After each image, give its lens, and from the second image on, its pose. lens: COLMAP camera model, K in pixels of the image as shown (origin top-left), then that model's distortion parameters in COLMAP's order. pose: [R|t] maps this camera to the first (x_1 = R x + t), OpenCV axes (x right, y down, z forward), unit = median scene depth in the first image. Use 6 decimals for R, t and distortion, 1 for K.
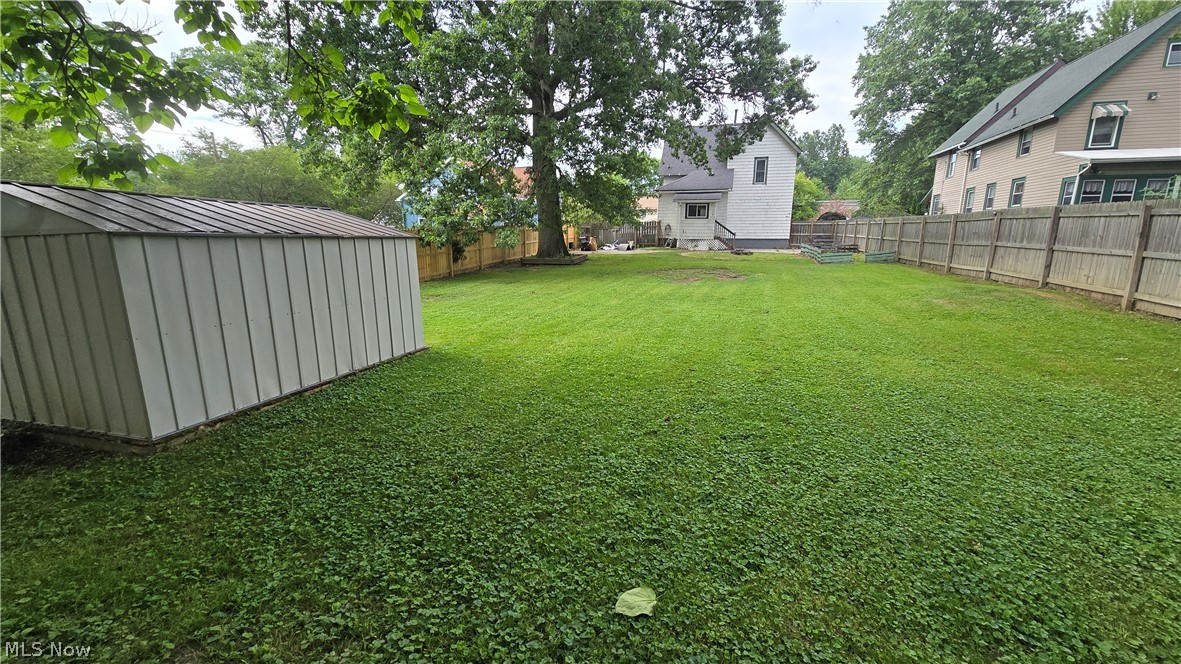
lens RADIAL K [[483.5, 0, 581.3], [0, 483.5, 339.7], [0, 0, 1]] dist [-0.001363, -0.000114]
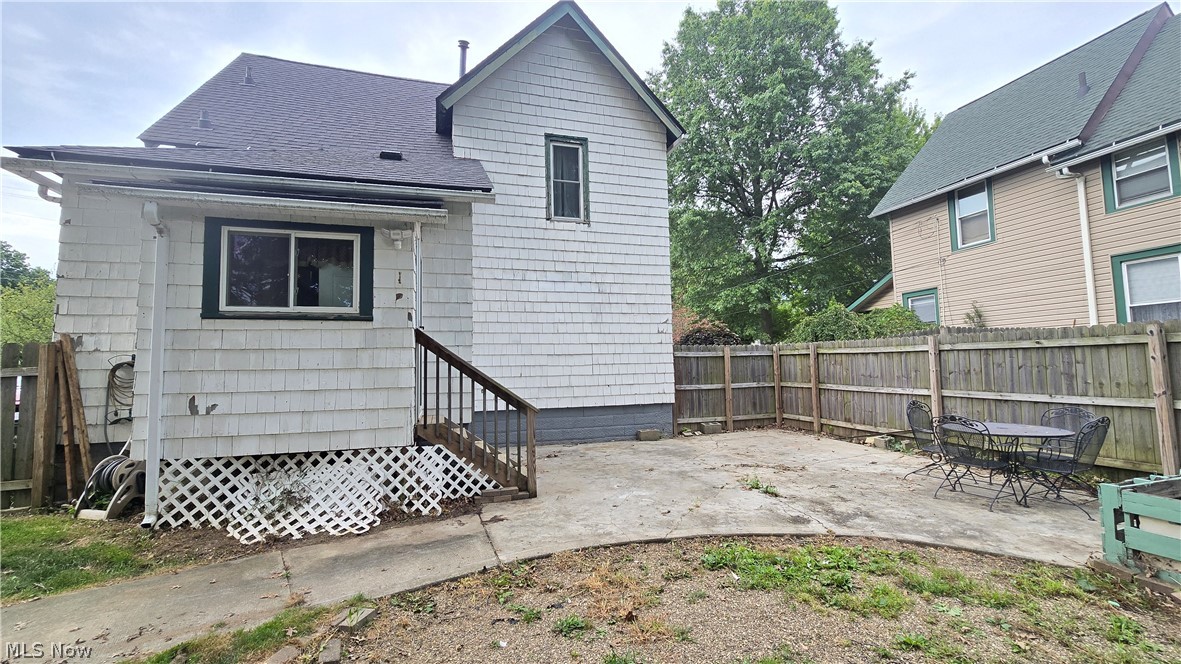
lens RADIAL K [[483.5, 0, 581.3], [0, 483.5, 339.7], [0, 0, 1]] dist [-0.001363, -0.000114]
pose [[0.842033, 0.014555, 0.539229, 0.221787], [0.144141, 0.957216, -0.250920, -0.182048], [-0.519811, 0.289008, 0.803910, 0.788441]]
